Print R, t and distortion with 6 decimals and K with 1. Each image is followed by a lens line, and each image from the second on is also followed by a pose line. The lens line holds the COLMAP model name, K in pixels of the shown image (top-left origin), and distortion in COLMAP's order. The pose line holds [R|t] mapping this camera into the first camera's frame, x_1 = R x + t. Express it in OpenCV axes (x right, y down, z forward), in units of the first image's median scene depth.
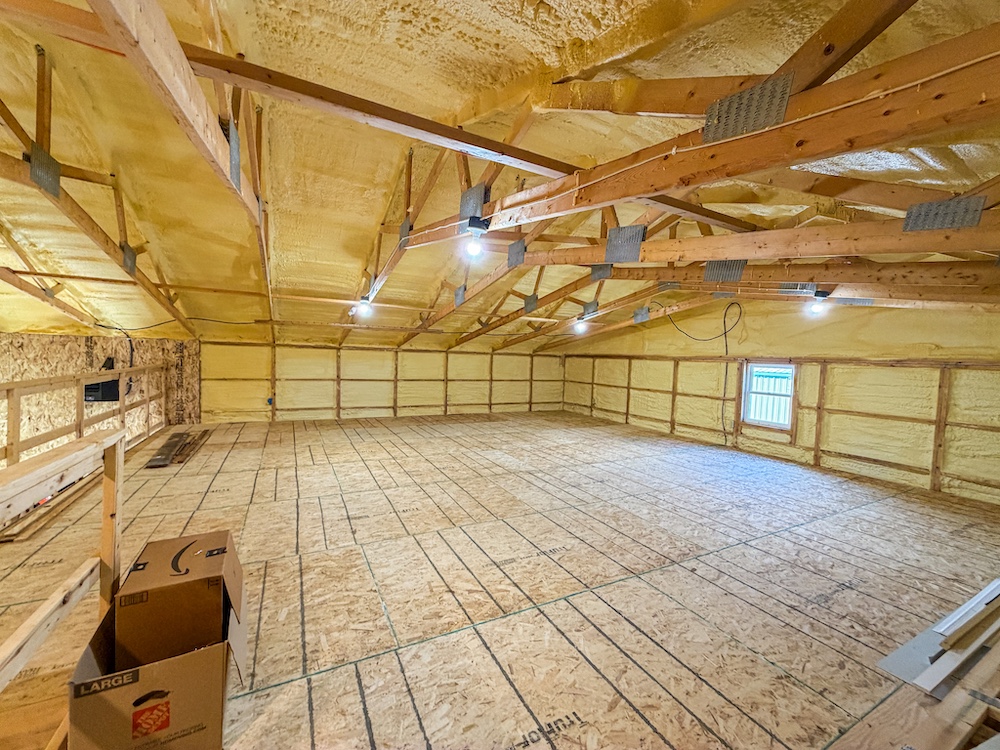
lens RADIAL K [[399.3, 0, 497.7], [0, 399.3, 375.2], [0, 0, 1]] dist [-0.003076, 0.000688]
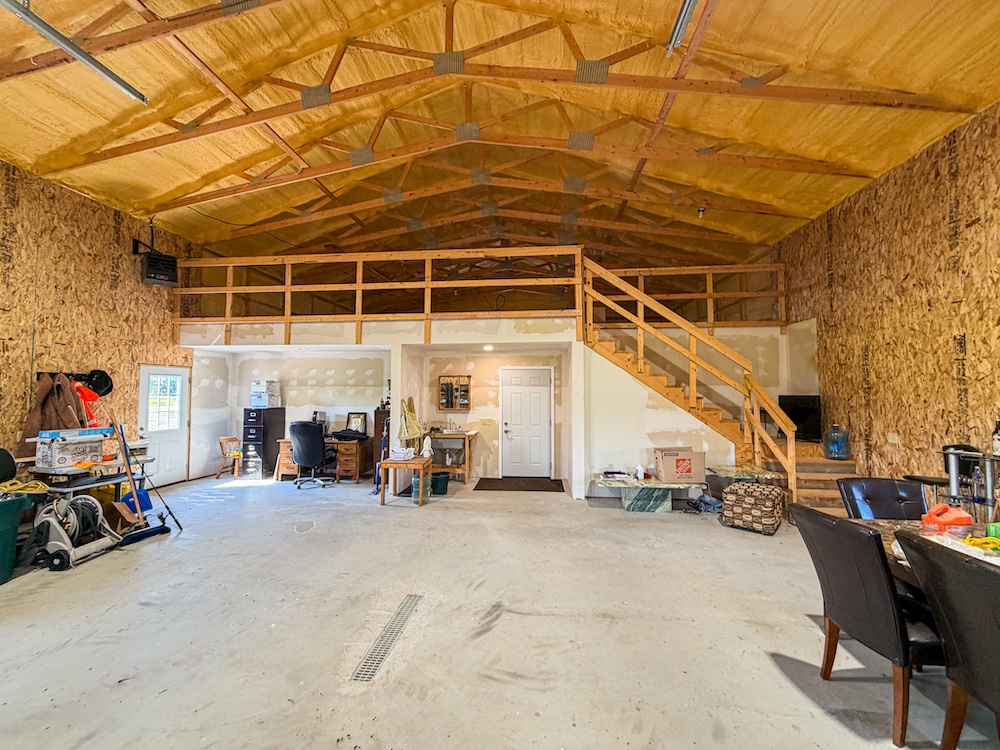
lens RADIAL K [[399.3, 0, 500.3], [0, 399.3, 374.2], [0, 0, 1]] dist [-0.003076, 0.000688]
pose [[0.557228, 0.003017, 0.830354, -1.206161], [0.055784, 0.997598, -0.041060, 0.333995], [-0.828483, 0.069201, 0.555722, -0.178855]]
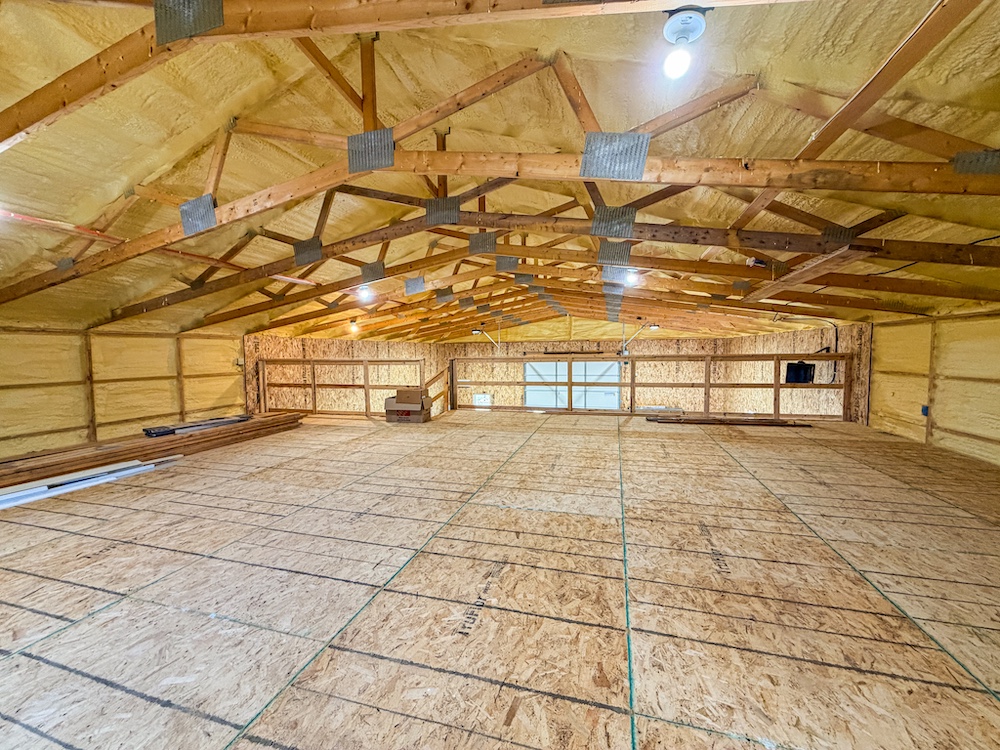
lens RADIAL K [[399.3, 0, 498.5], [0, 399.3, 376.9], [0, 0, 1]] dist [-0.003076, 0.000688]
pose [[-0.691847, 0.018860, -0.721797, 0.373208], [-0.044730, 0.996619, 0.068915, 0.000283], [0.720657, 0.079965, -0.688665, 1.053052]]
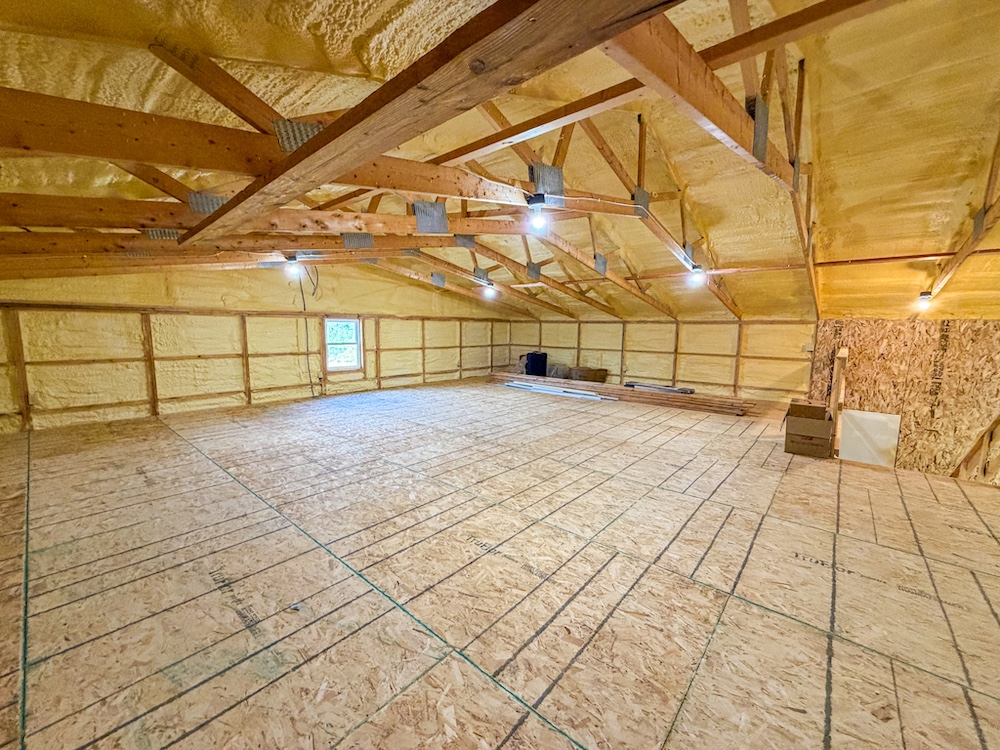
lens RADIAL K [[399.3, 0, 498.0], [0, 399.3, 375.2], [0, 0, 1]] dist [-0.003076, 0.000688]
pose [[-0.368376, -0.149700, 0.917545, -0.579730], [0.016540, 0.985739, 0.167467, -0.050182], [-0.929530, 0.076867, -0.360647, 0.920419]]
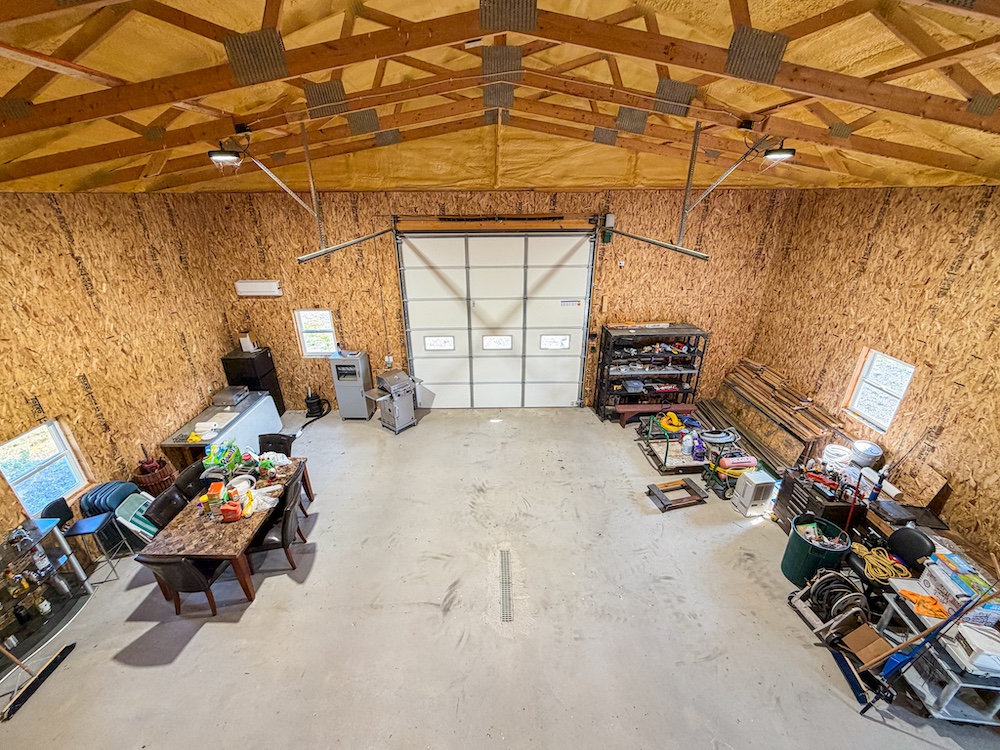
lens RADIAL K [[399.3, 0, 497.3], [0, 399.3, 377.1], [0, 0, 1]] dist [-0.003076, 0.000688]
pose [[-0.442875, 0.337459, -0.830652, -0.479082], [-0.049600, 0.915824, 0.398505, -0.032194], [0.895210, 0.217688, -0.388858, 0.323038]]
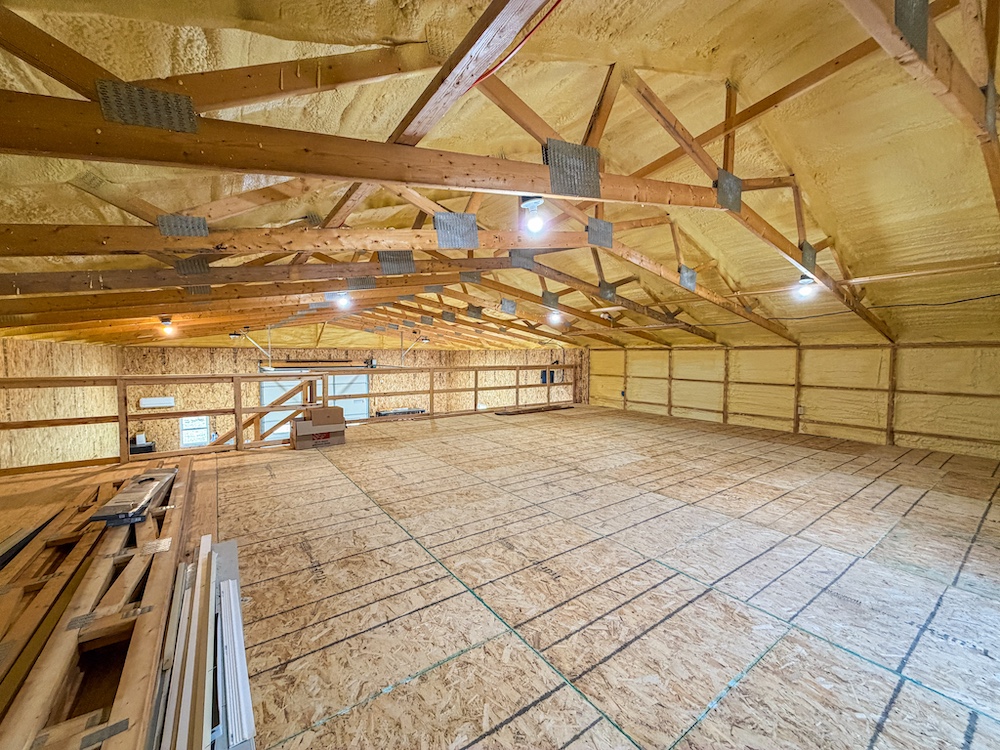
lens RADIAL K [[399.3, 0, 497.0], [0, 399.3, 378.0], [0, 0, 1]] dist [-0.003076, 0.000688]
pose [[0.132051, 0.023399, -0.990967, 0.706038], [-0.043158, 0.998909, 0.017836, 0.012157], [0.990303, 0.040413, 0.132917, 0.482738]]
